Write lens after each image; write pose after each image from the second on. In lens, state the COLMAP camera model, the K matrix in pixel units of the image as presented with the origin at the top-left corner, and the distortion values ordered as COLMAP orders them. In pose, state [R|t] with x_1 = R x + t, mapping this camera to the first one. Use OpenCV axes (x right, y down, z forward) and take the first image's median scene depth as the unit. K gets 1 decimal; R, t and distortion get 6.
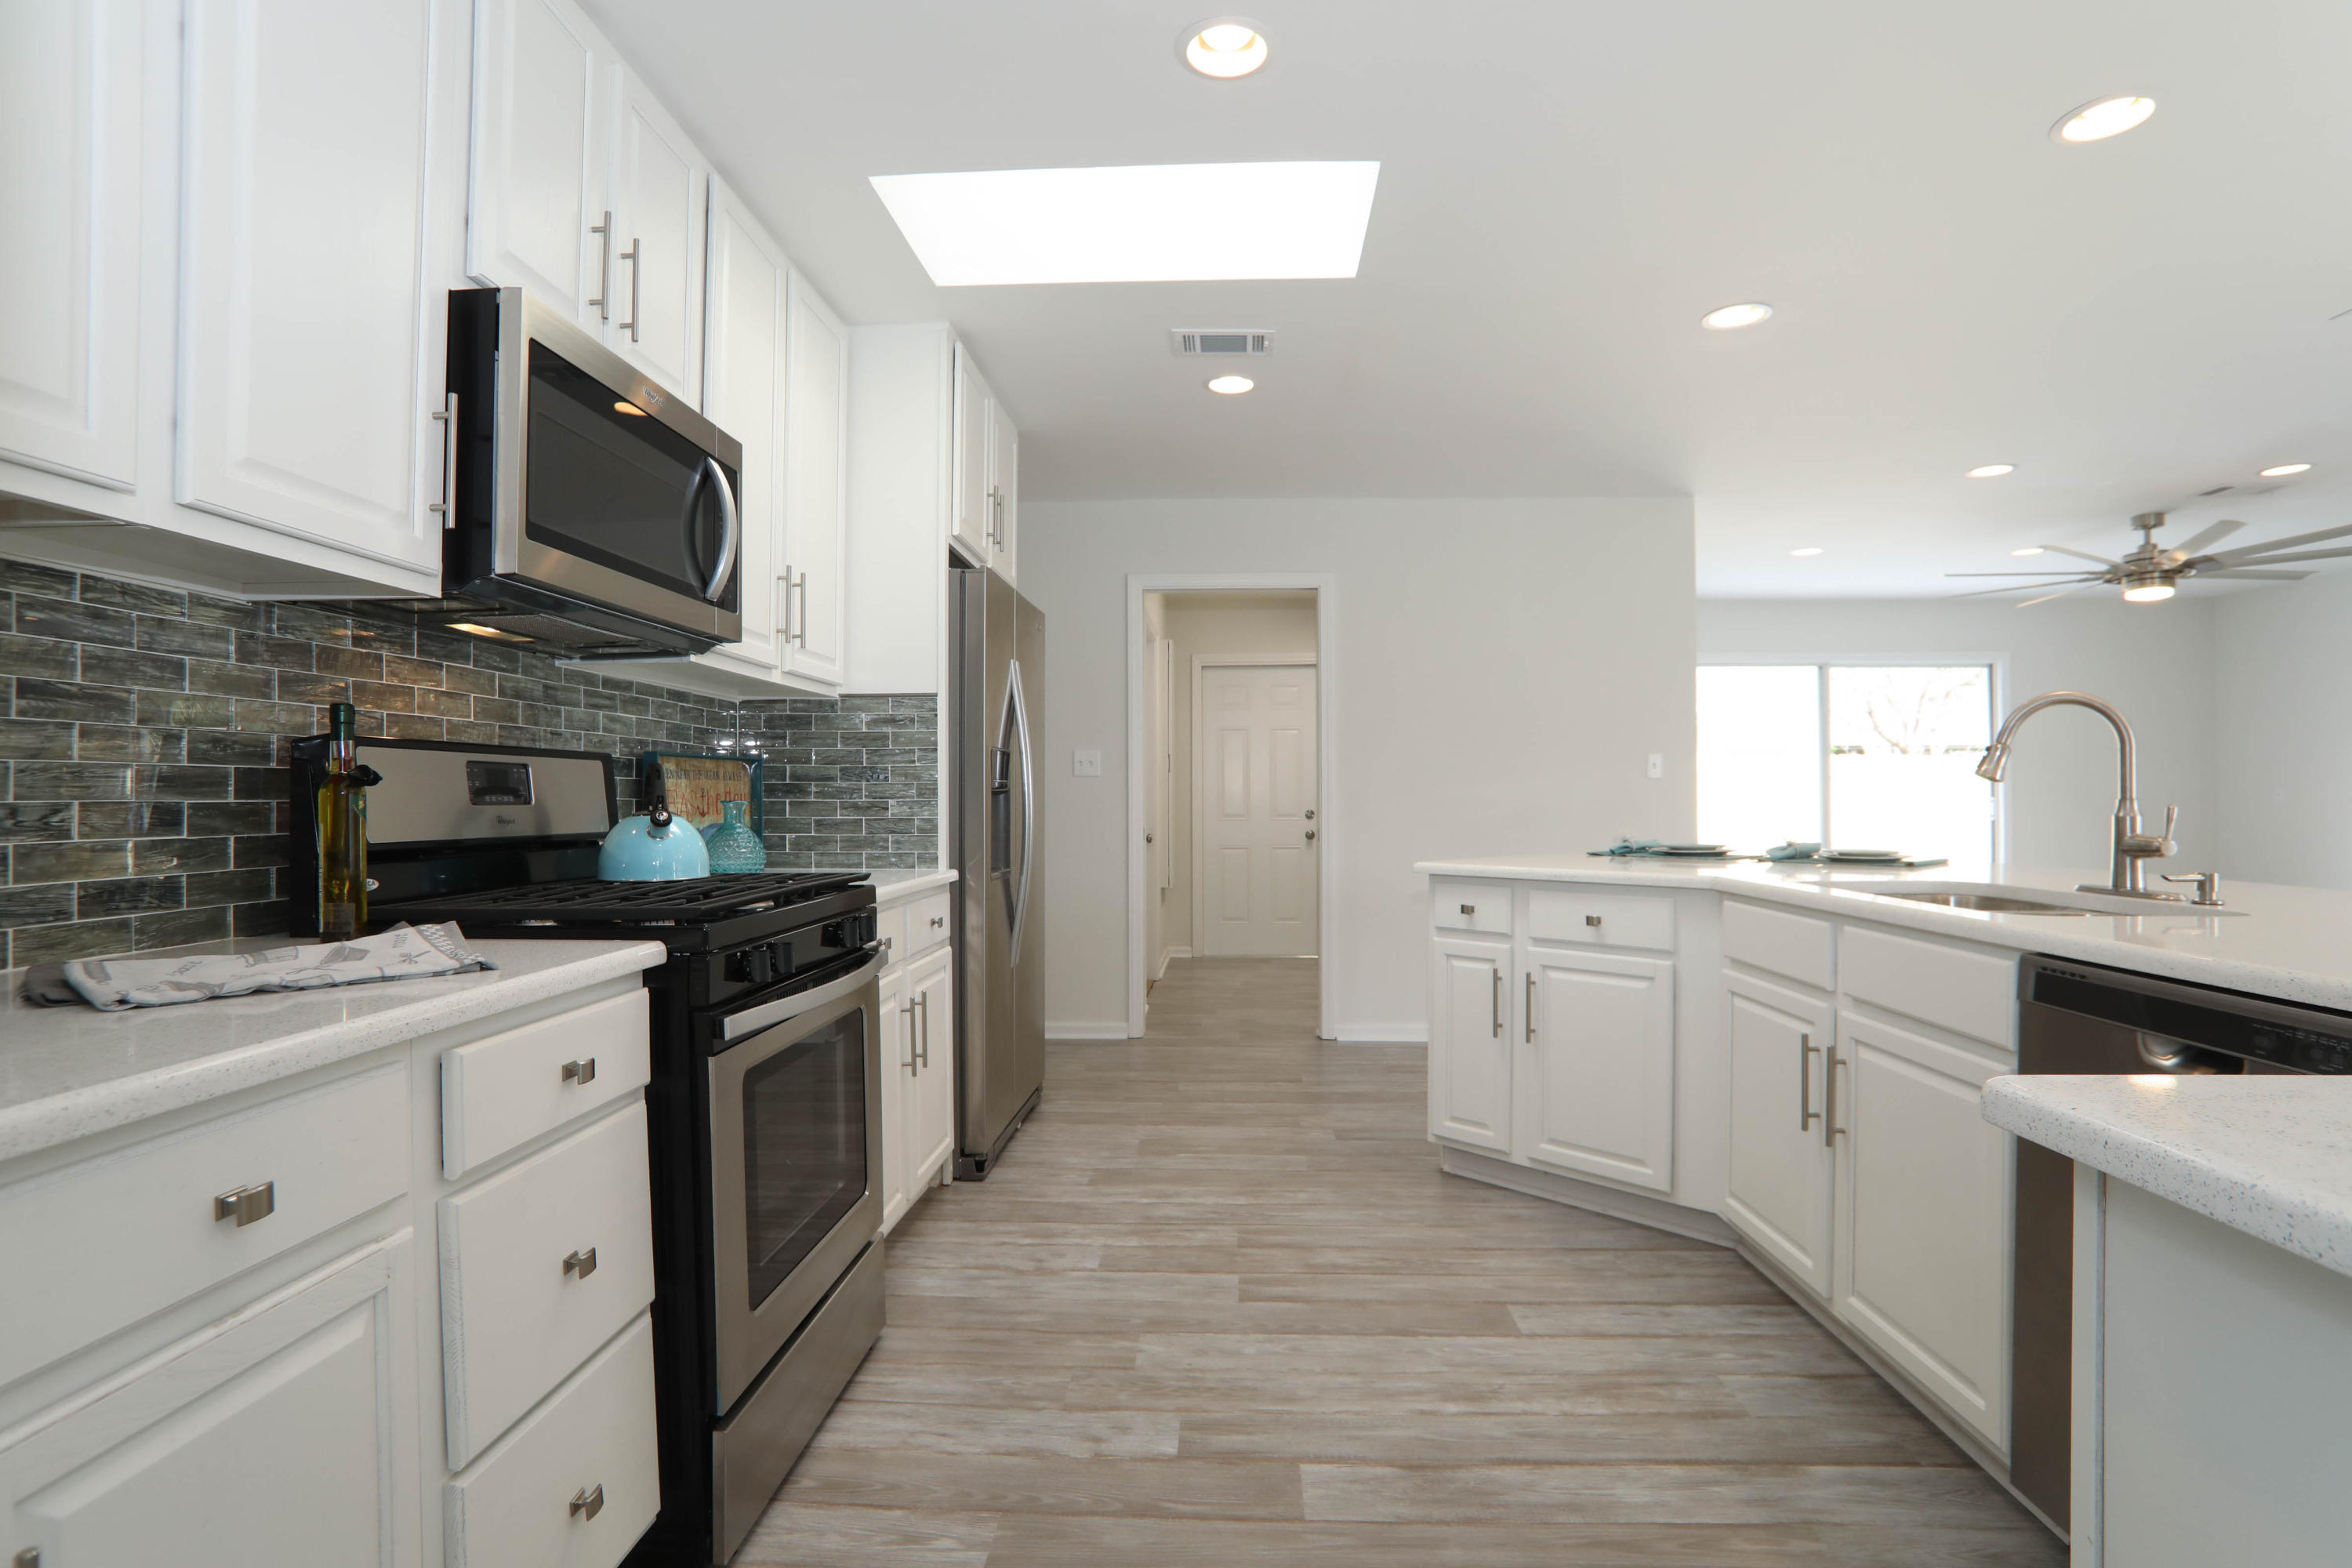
lens RADIAL K [[1163.6, 0, 1176.0], [0, 1163.6, 784.0], [0, 0, 1]] dist [-0.051827, 0.001025]
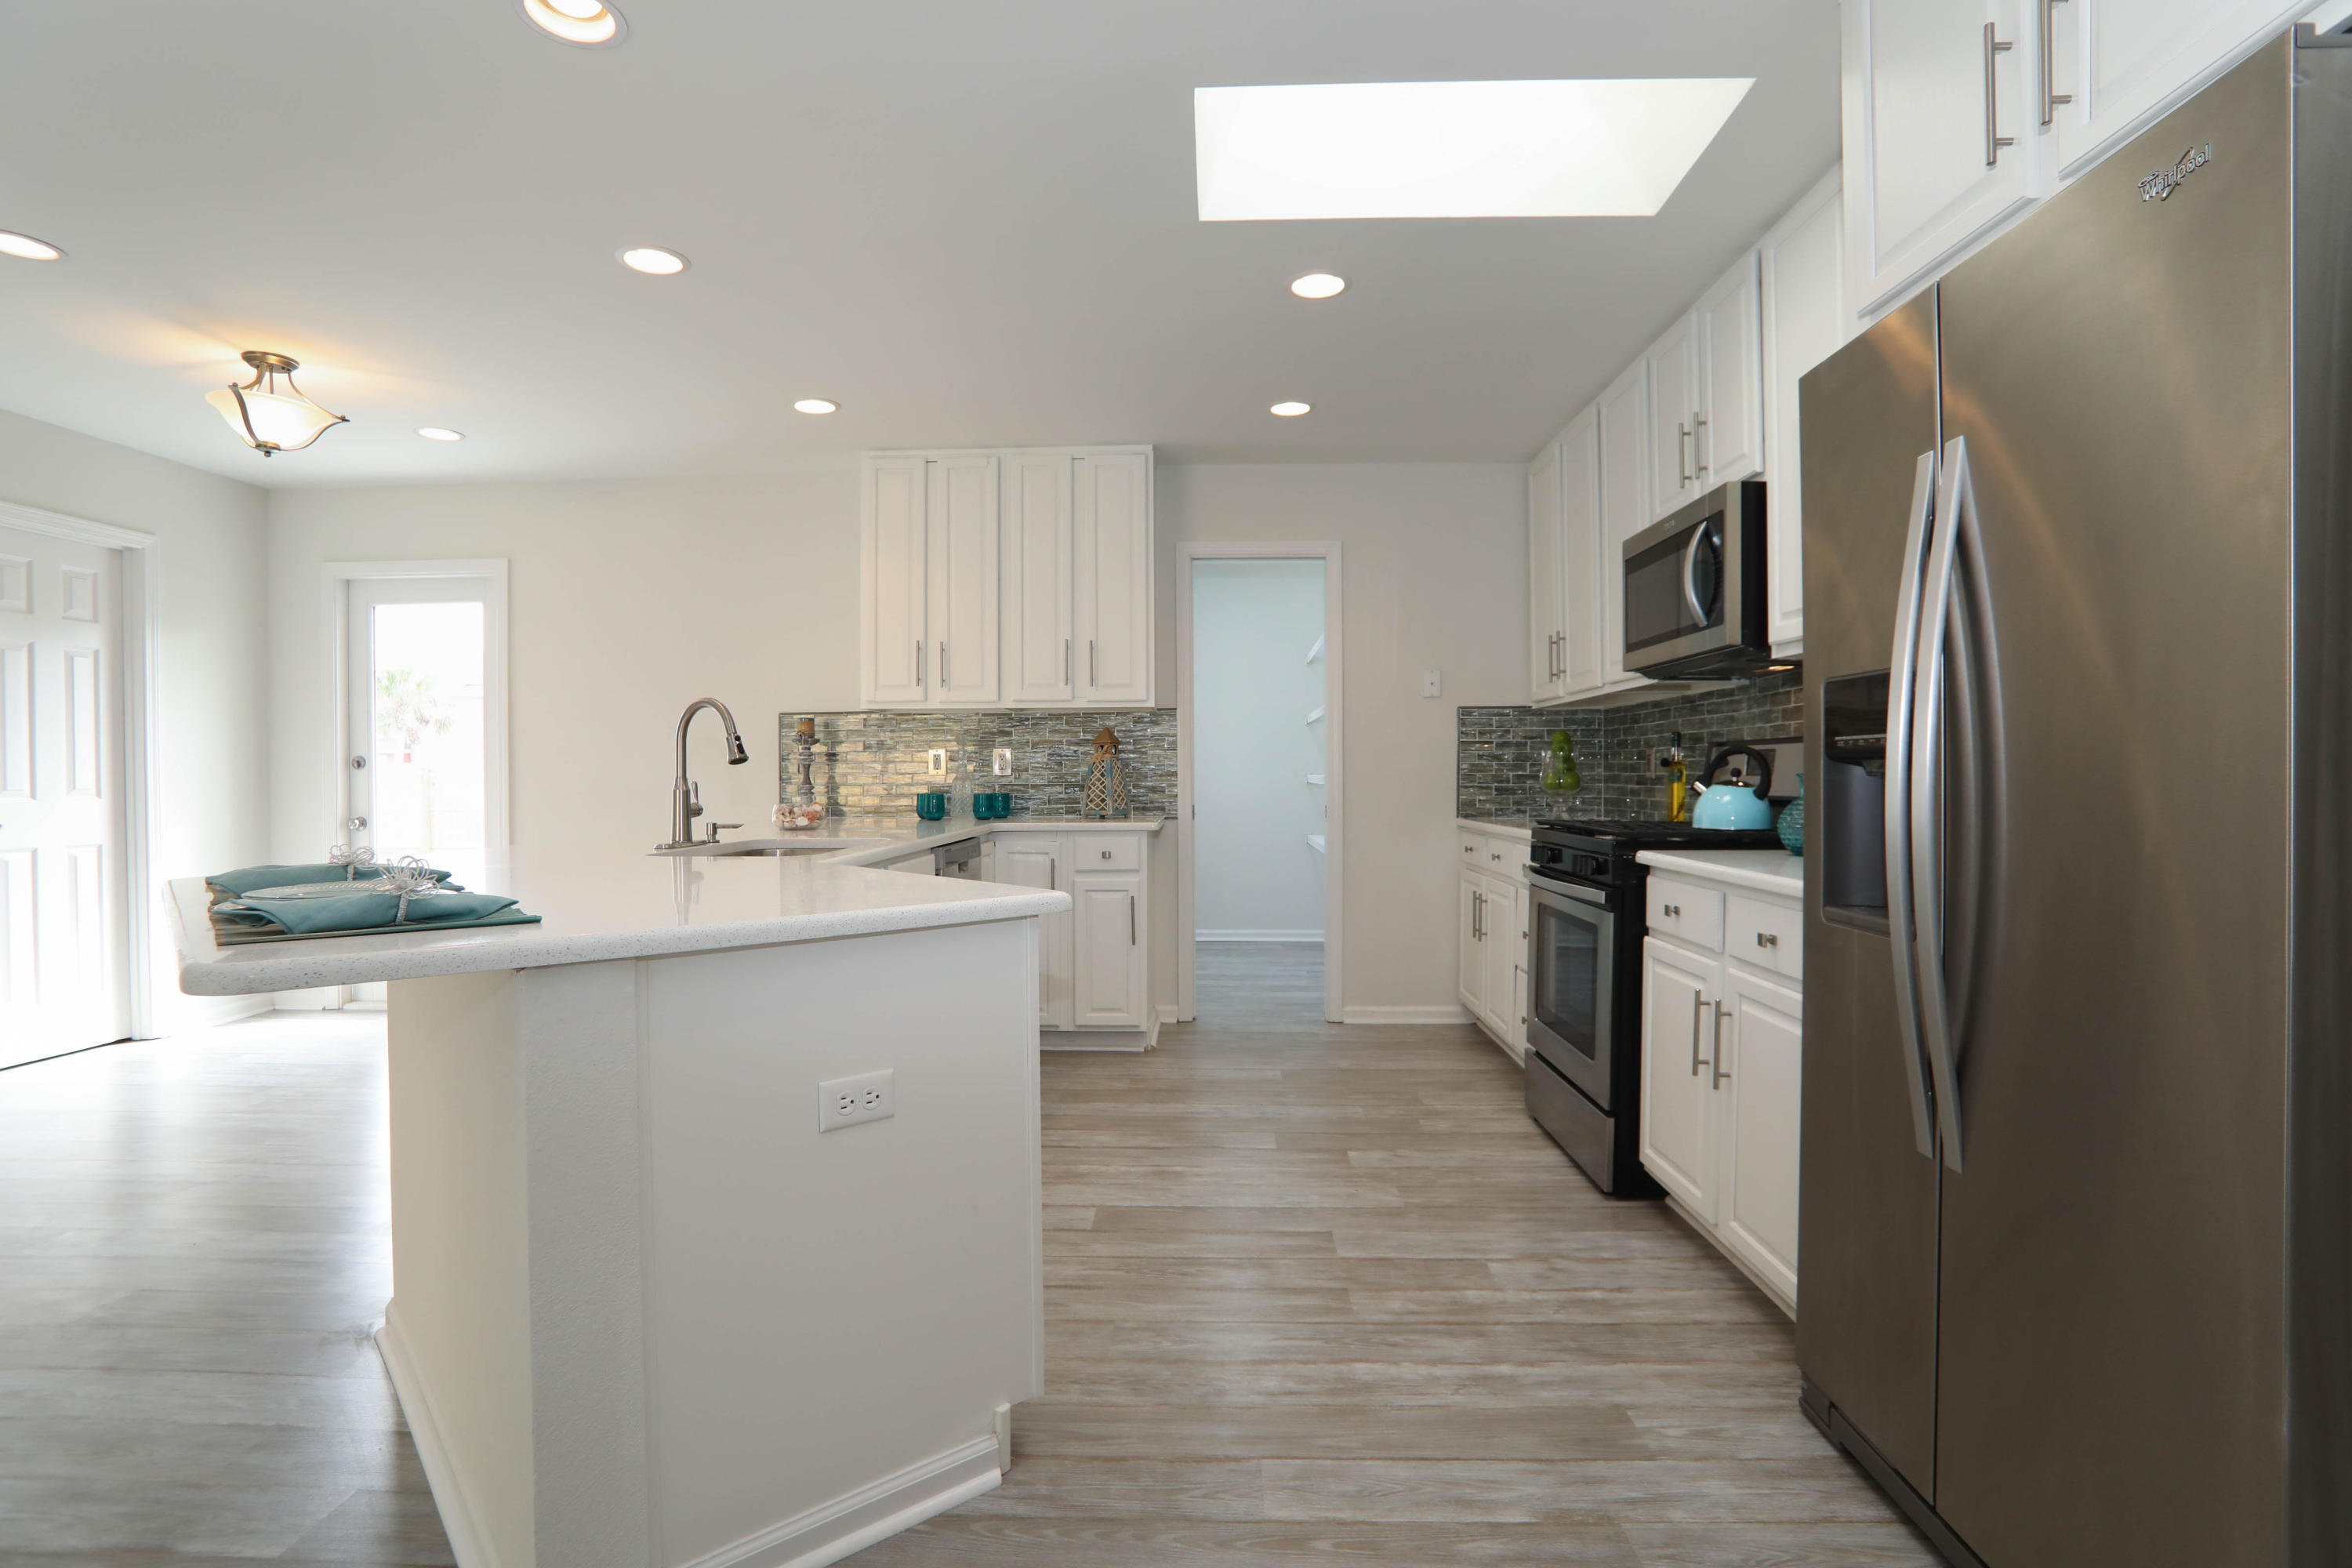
lens RADIAL K [[1163.6, 0, 1176.0], [0, 1163.6, 784.0], [0, 0, 1]] dist [-0.051827, 0.001025]
pose [[-0.999808, 0.003611, -0.019278, 0.211042], [0.003676, 0.999988, -0.003329, 0.023571], [0.019266, -0.003400, -0.999809, 1.988067]]
